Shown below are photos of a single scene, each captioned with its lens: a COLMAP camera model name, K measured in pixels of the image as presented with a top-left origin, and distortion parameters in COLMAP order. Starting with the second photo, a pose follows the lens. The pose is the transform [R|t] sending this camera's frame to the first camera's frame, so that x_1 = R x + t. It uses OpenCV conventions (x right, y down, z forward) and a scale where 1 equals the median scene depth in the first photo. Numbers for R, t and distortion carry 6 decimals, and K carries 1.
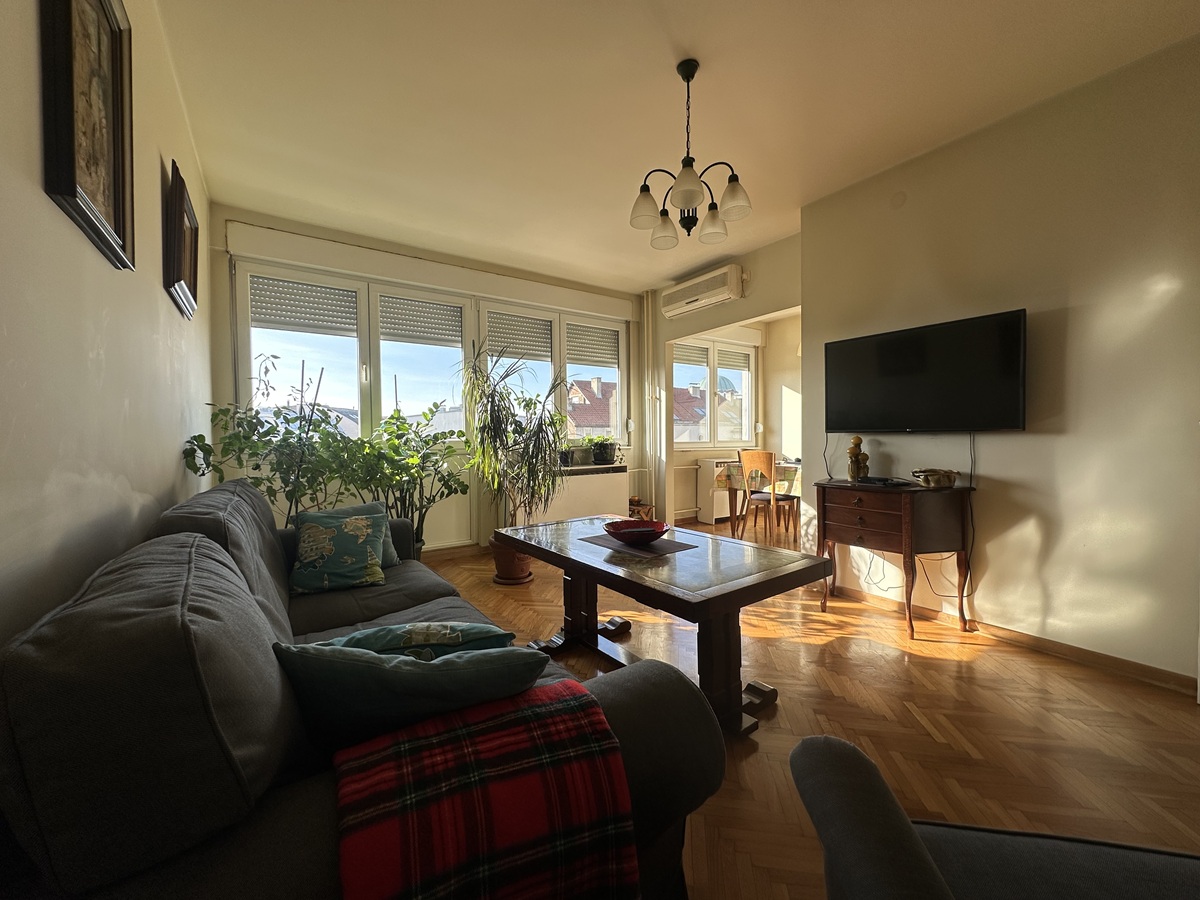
lens RADIAL K [[479.3, 0, 598.9], [0, 479.3, 445.2], [0, 0, 1]] dist [0.000466, 0.000163]
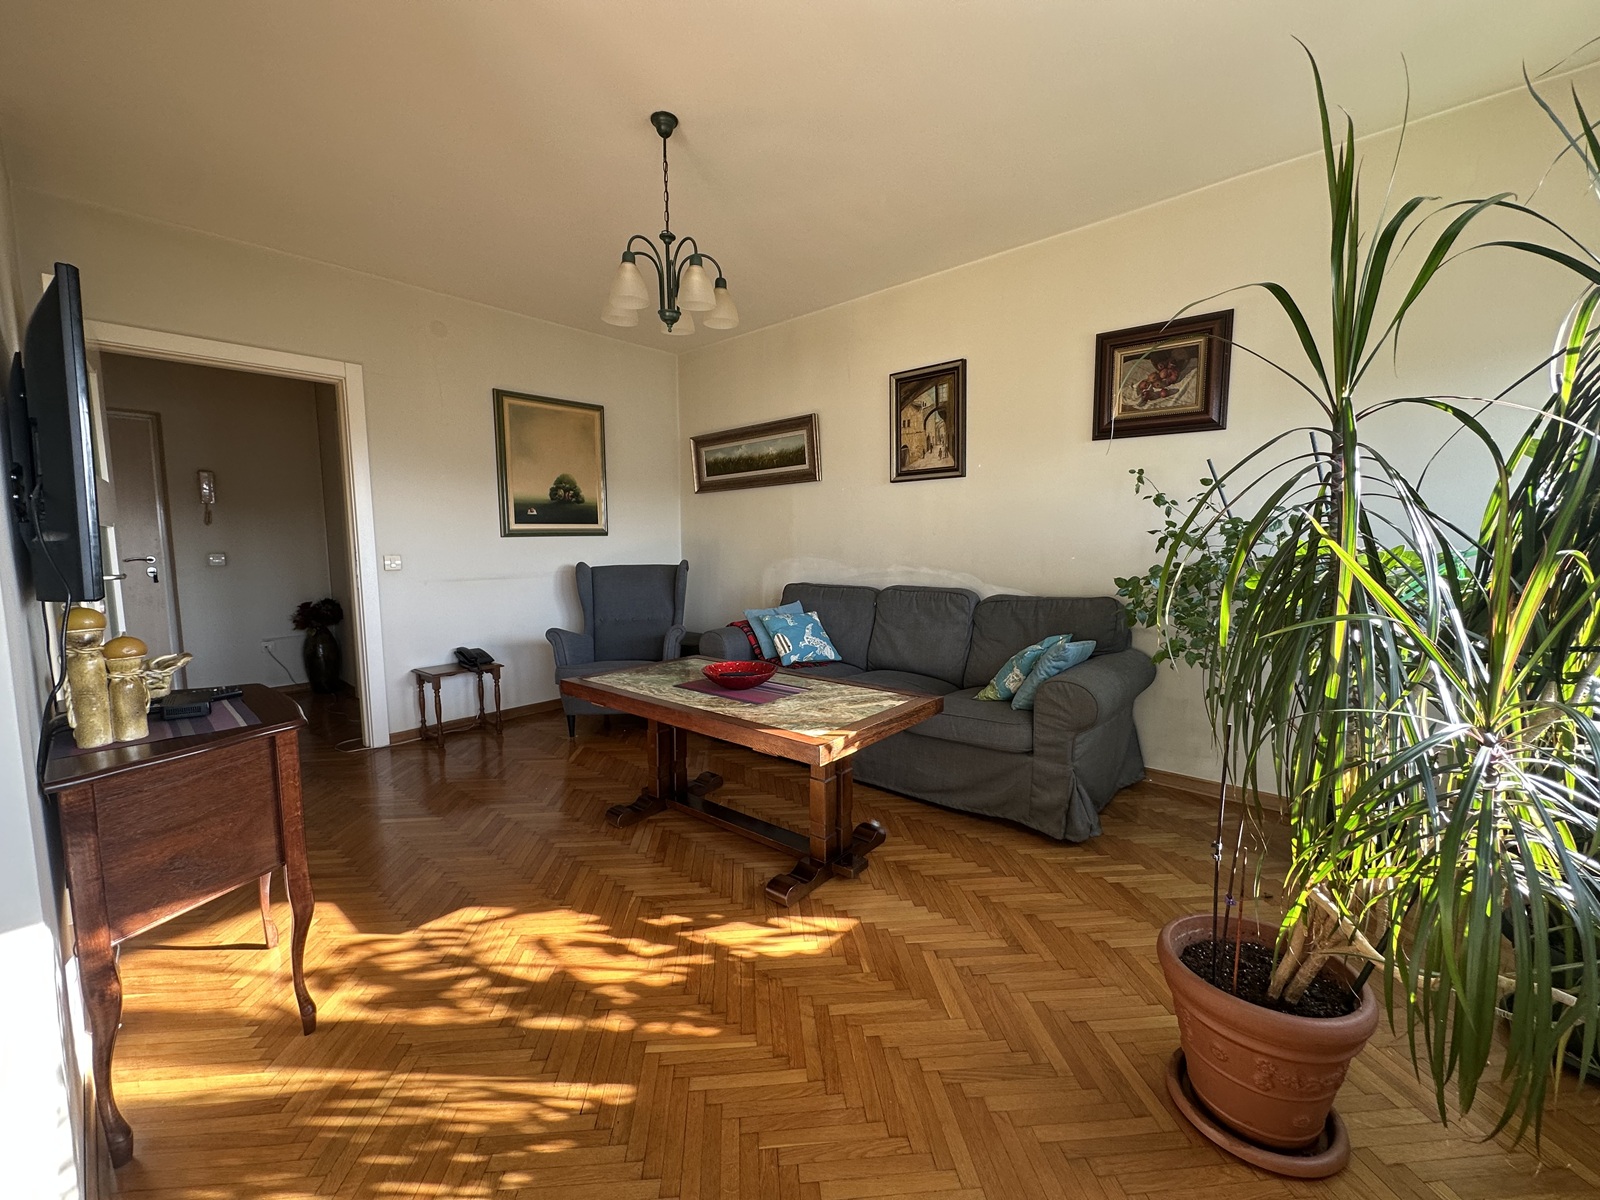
lens RADIAL K [[639.1, 0, 798.5], [0, 639.1, 593.6], [0, 0, 1]] dist [0.000466, 0.000163]
pose [[-0.970627, 0.038767, -0.237444, 0.157660], [0.014072, 0.994391, 0.104830, -0.060342], [0.240176, 0.098410, -0.965728, 1.365721]]
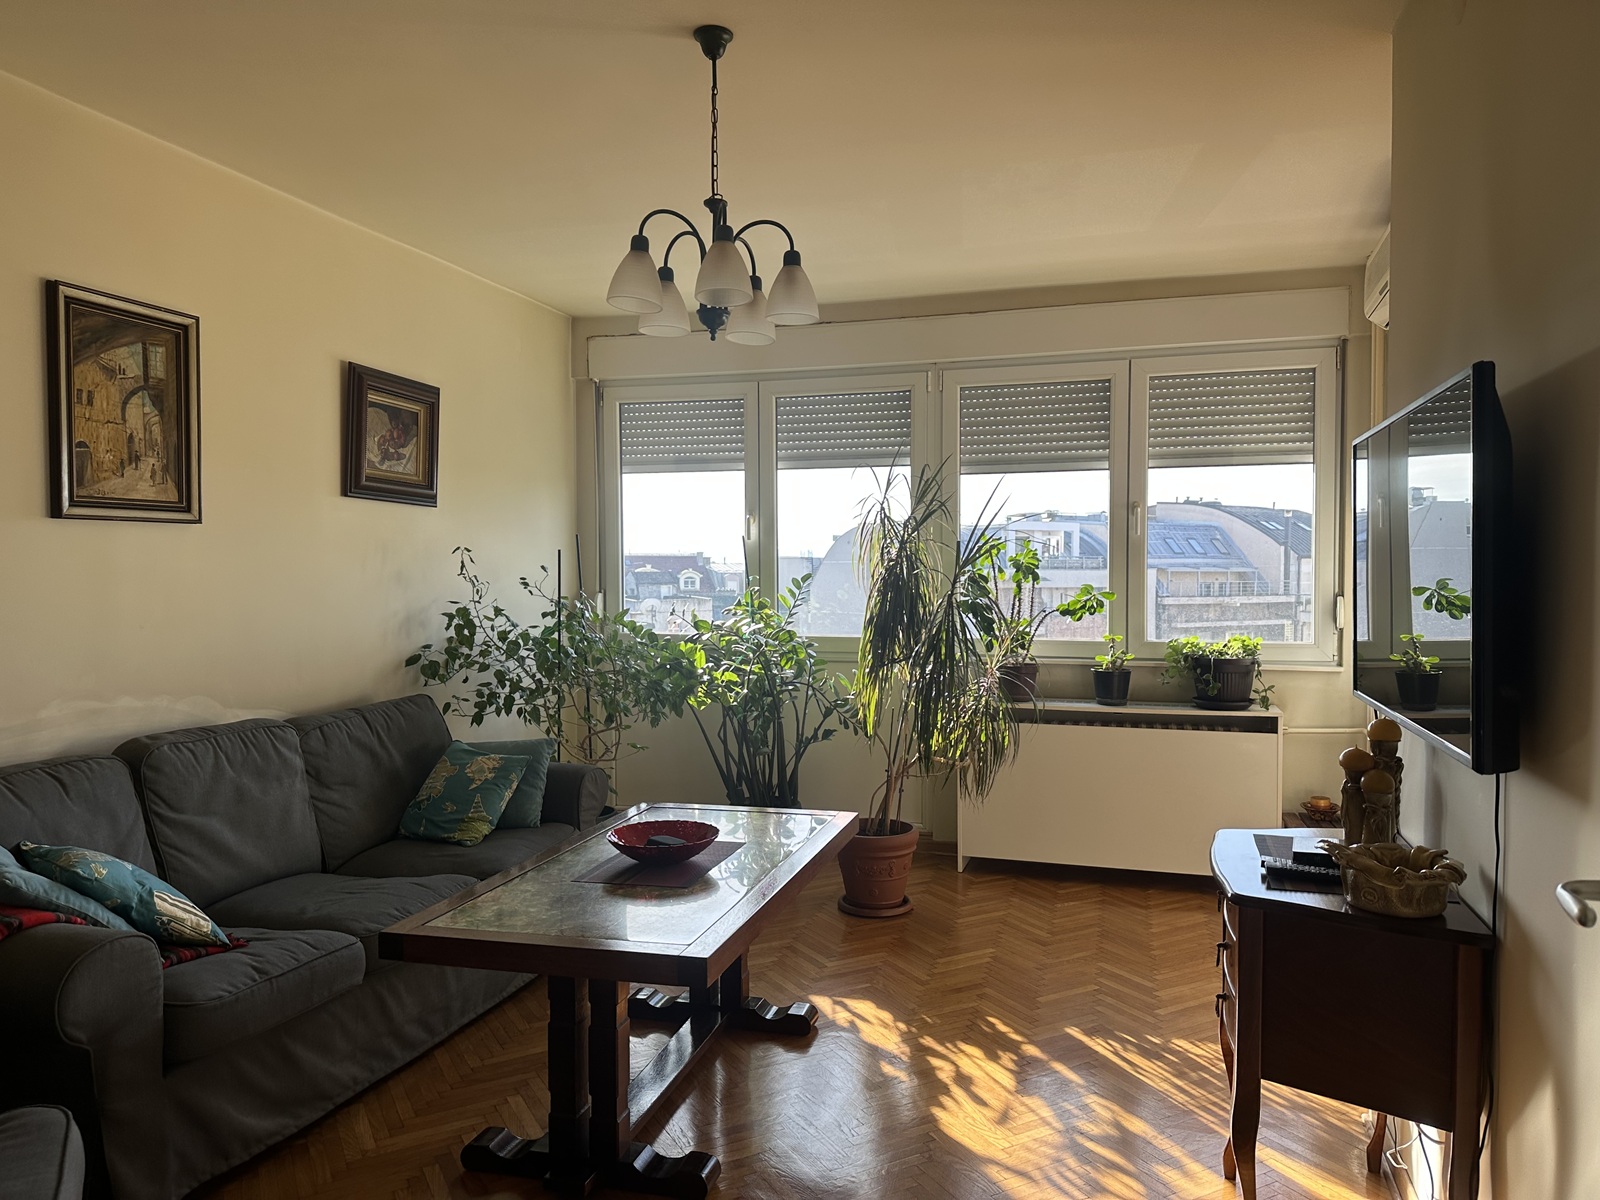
lens RADIAL K [[1121.4, 0, 805.7], [0, 1121.4, 598.3], [0, 0, 1]] dist [0.139267, -0.203229]
pose [[0.622714, 0.027526, -0.781965, 0.818934], [-0.017789, 0.999621, 0.021021, -0.102054], [0.782247, 0.000820, 0.622968, 0.155225]]
